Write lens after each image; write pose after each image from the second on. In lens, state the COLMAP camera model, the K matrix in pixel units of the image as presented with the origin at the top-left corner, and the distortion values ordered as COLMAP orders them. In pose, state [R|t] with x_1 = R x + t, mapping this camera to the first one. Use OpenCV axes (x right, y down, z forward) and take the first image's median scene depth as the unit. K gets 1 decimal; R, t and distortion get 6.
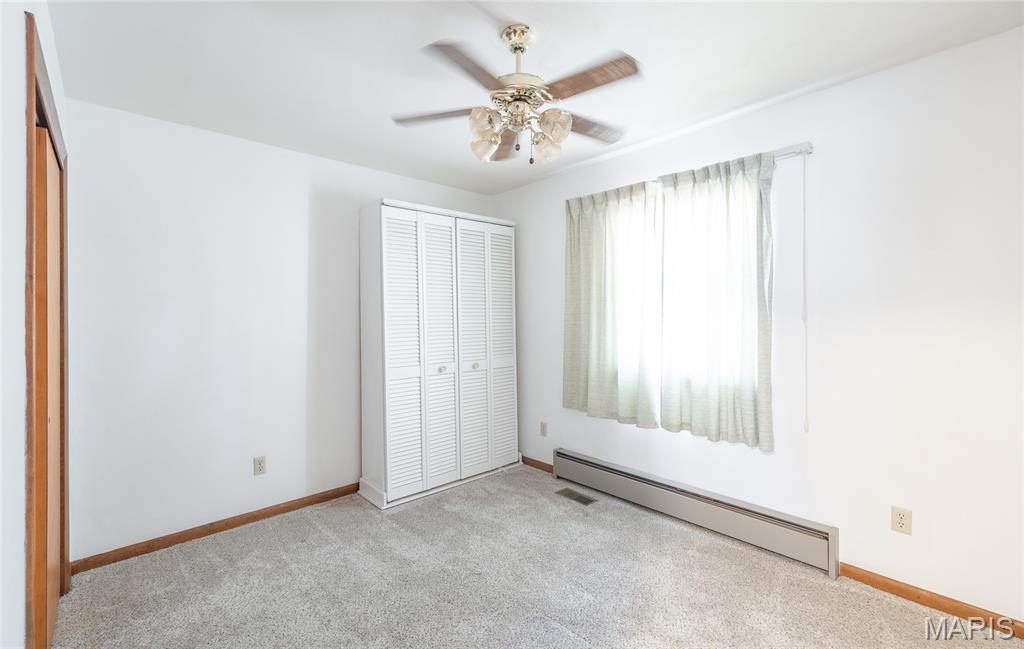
lens RADIAL K [[434.3, 0, 512.1], [0, 434.3, 316.6], [0, 0, 1]] dist [0.000566, 0.000787]
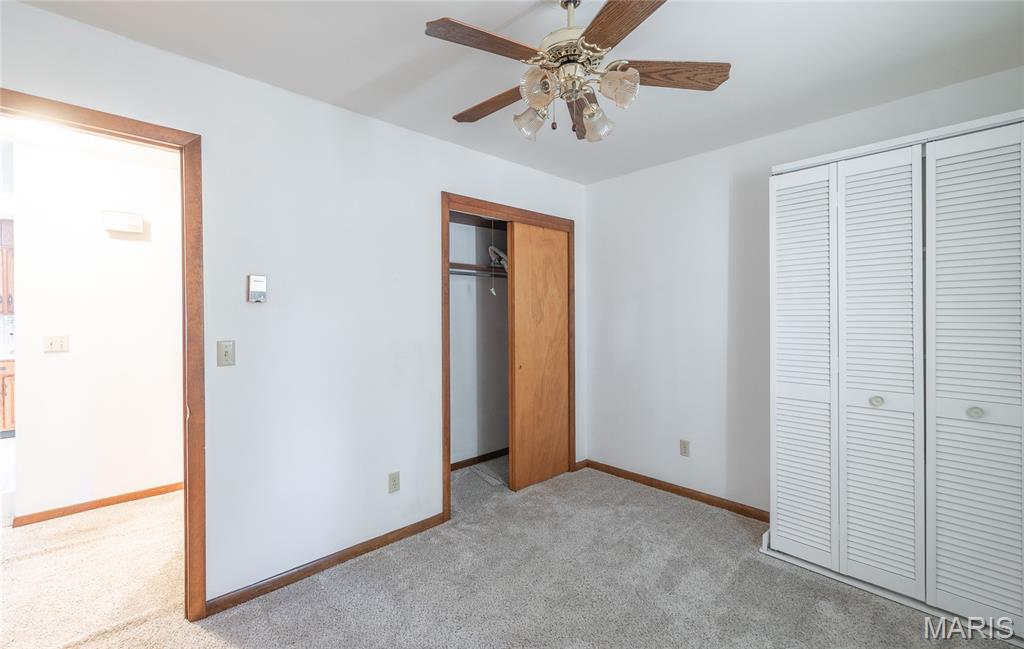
lens RADIAL K [[434.3, 0, 512.5], [0, 434.3, 318.2], [0, 0, 1]] dist [0.000566, 0.000787]
pose [[0.013223, 0.010449, -0.999858, 0.503189], [-0.007903, 0.999915, 0.010345, 0.001128], [0.999881, 0.007765, 0.013304, 0.516556]]
